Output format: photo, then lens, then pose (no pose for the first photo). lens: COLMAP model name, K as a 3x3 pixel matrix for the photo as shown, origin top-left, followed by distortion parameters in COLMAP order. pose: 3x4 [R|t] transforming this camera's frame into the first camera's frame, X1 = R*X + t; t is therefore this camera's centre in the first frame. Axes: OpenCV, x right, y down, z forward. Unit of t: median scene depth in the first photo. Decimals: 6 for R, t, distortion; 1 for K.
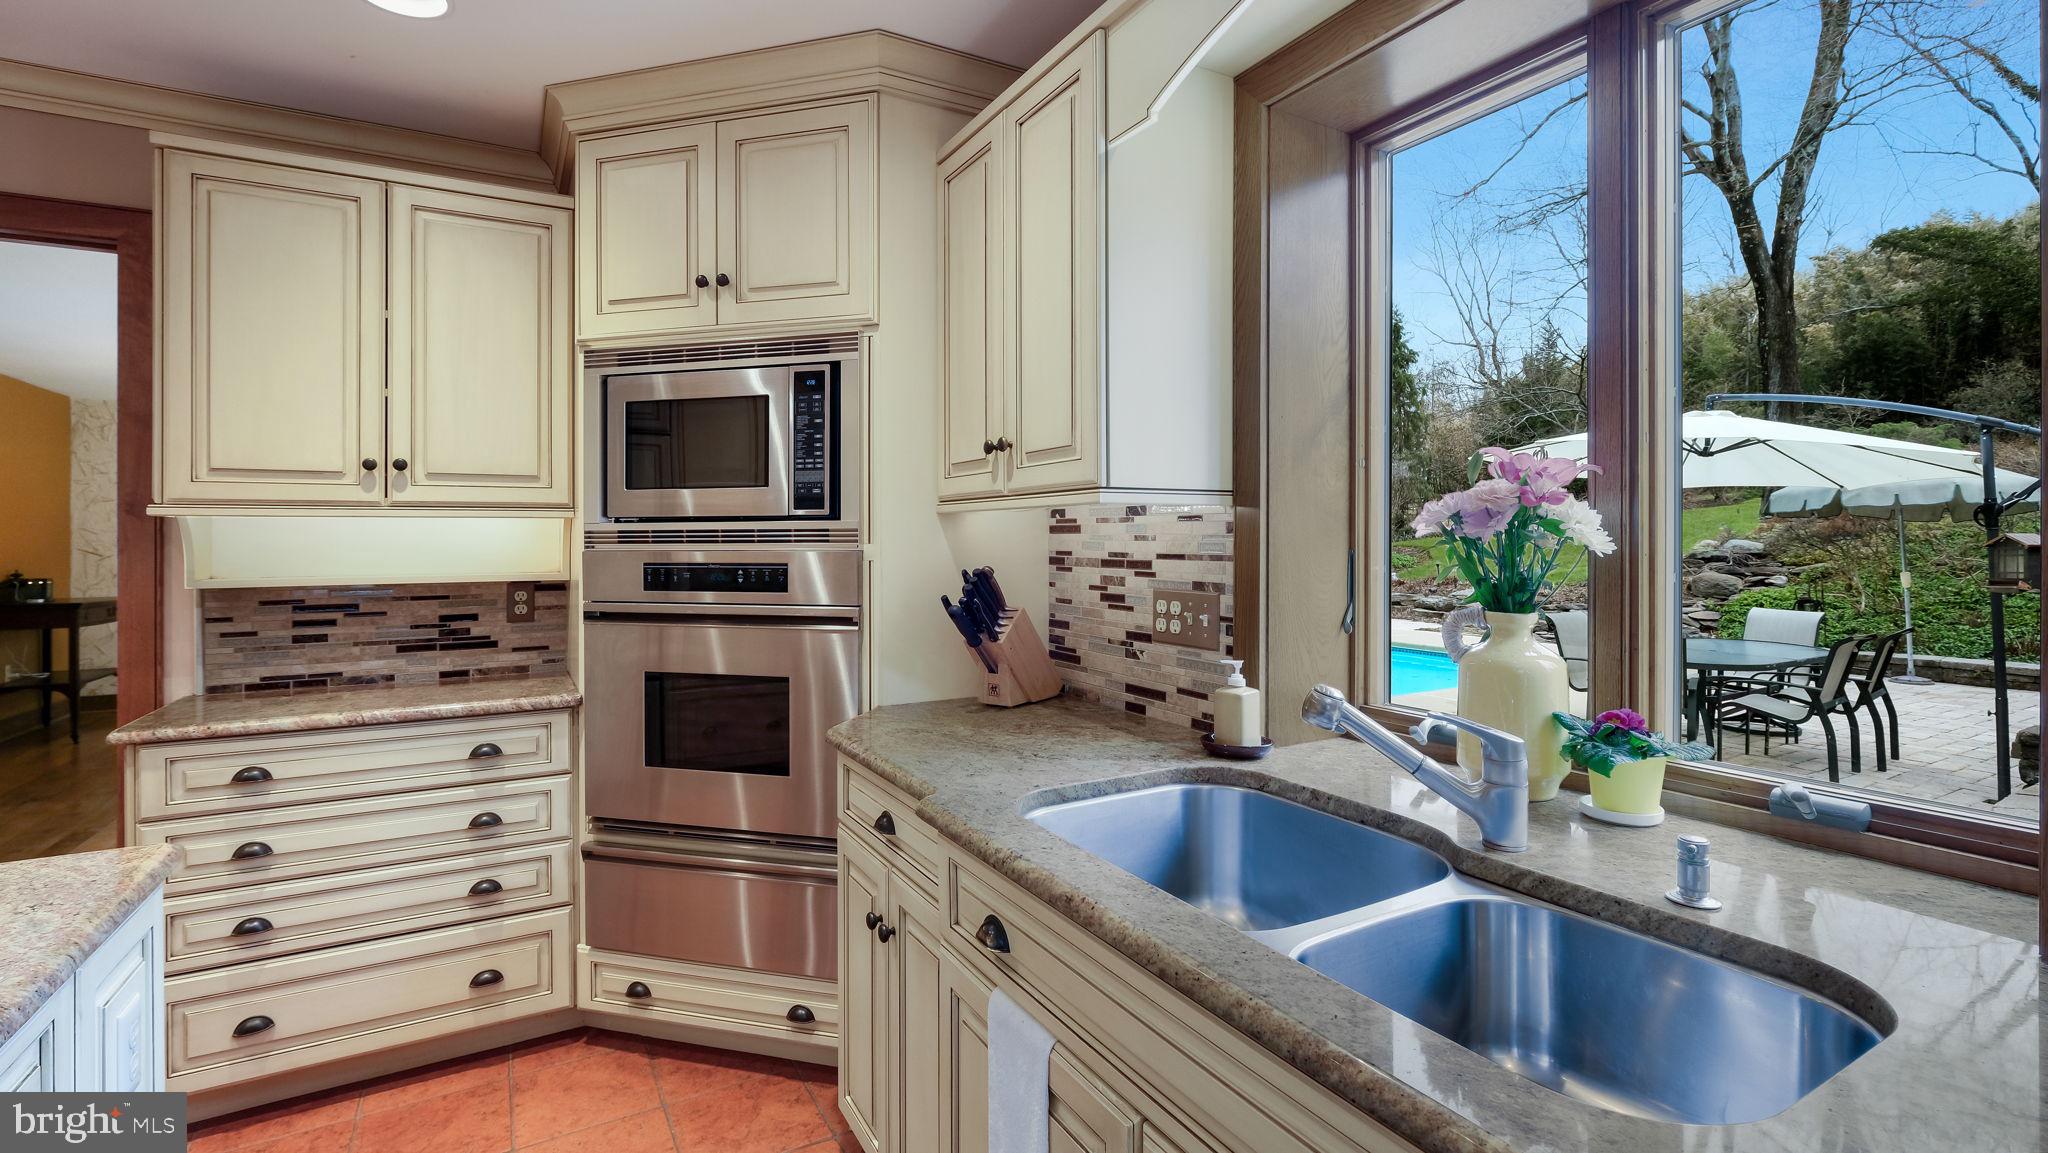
lens RADIAL K [[915.8, 0, 1022.9], [0, 915.8, 531.1], [0, 0, 1]] dist [-0.005465, 0.000128]
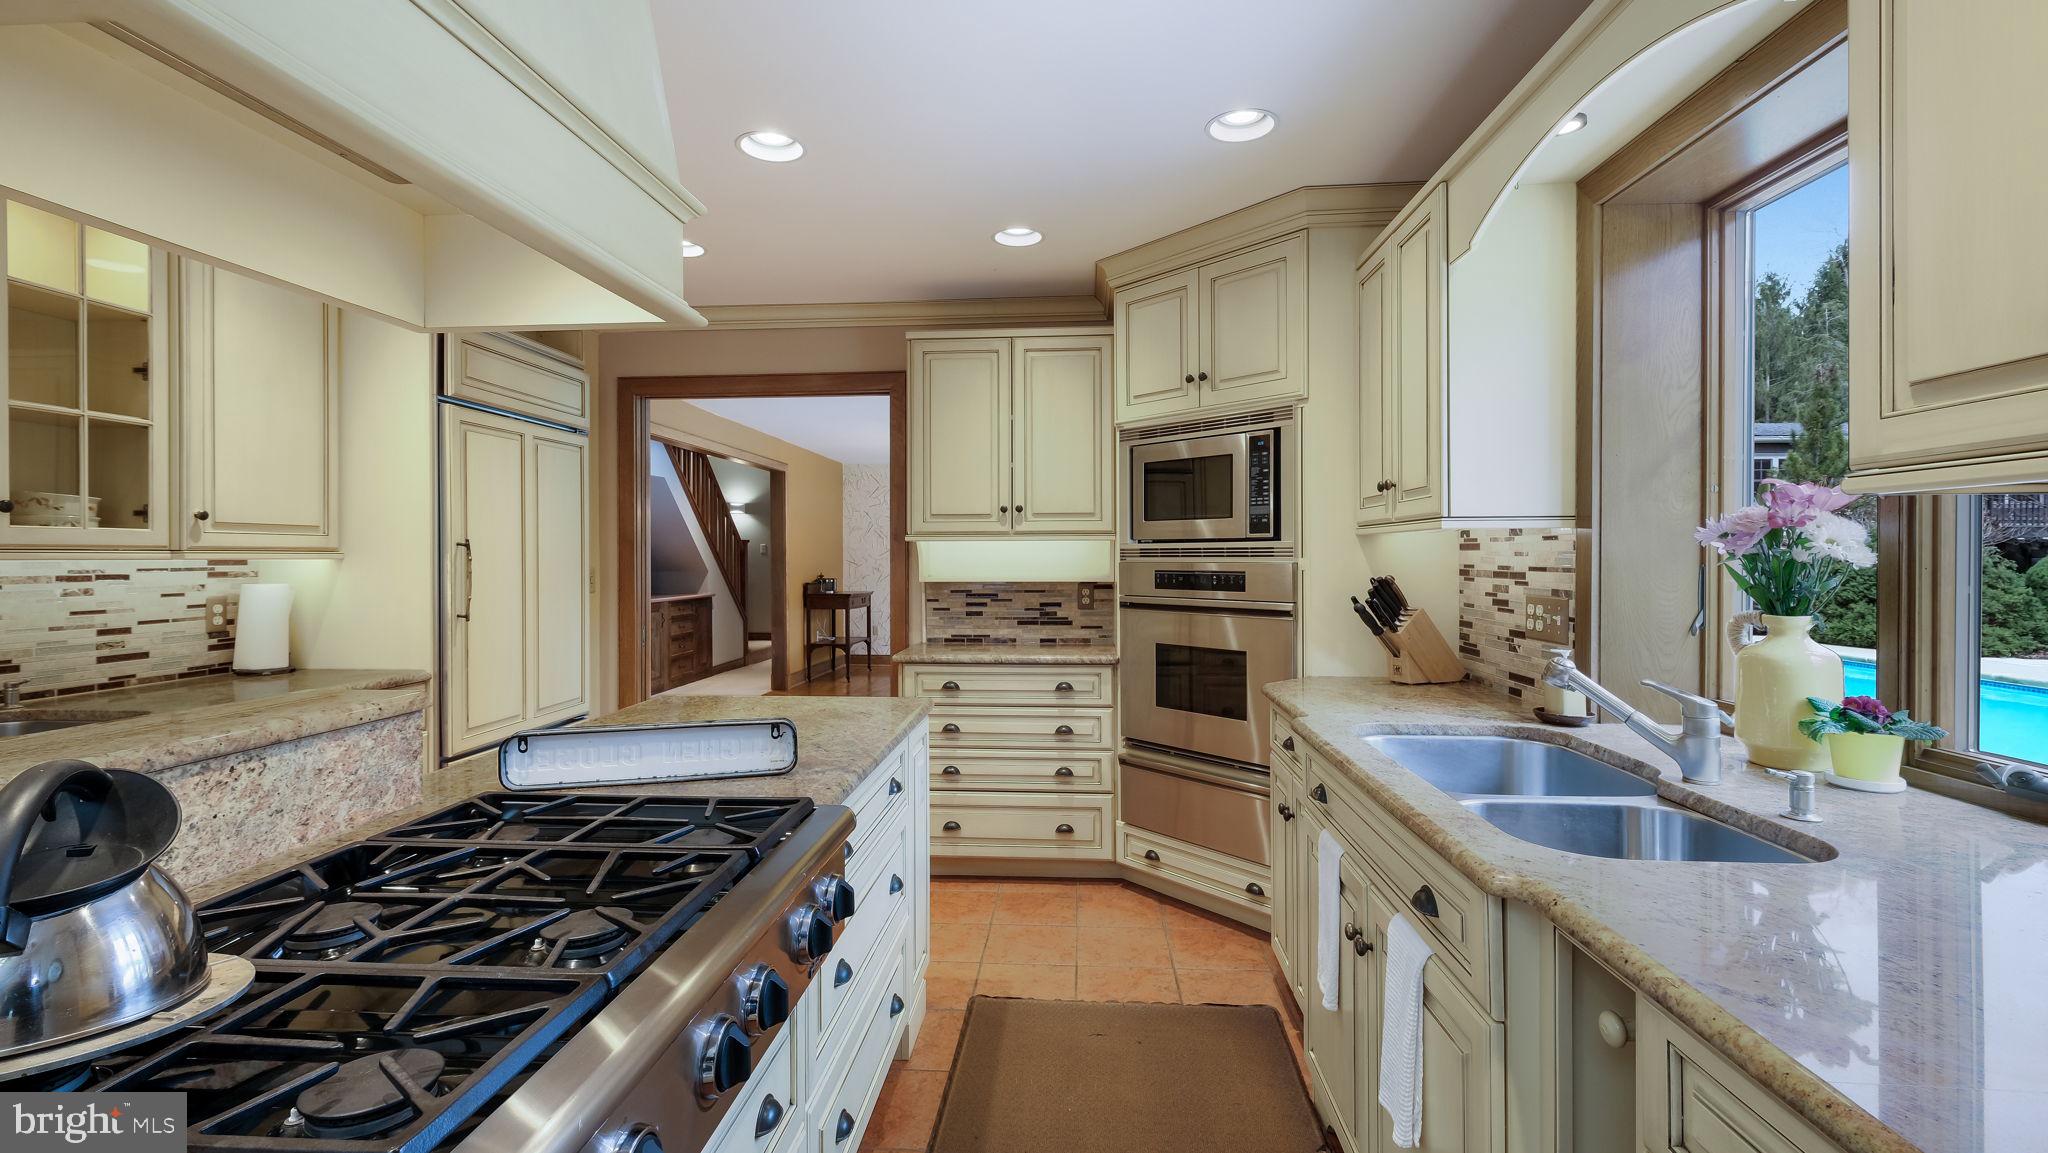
lens RADIAL K [[915.8, 0, 1022.9], [0, 915.8, 531.1], [0, 0, 1]] dist [-0.005465, 0.000128]
pose [[0.830660, -0.012496, -0.556640, 0.244759], [0.002950, 0.999833, -0.018043, -0.002773], [0.556773, 0.013346, 0.830558, -0.370746]]
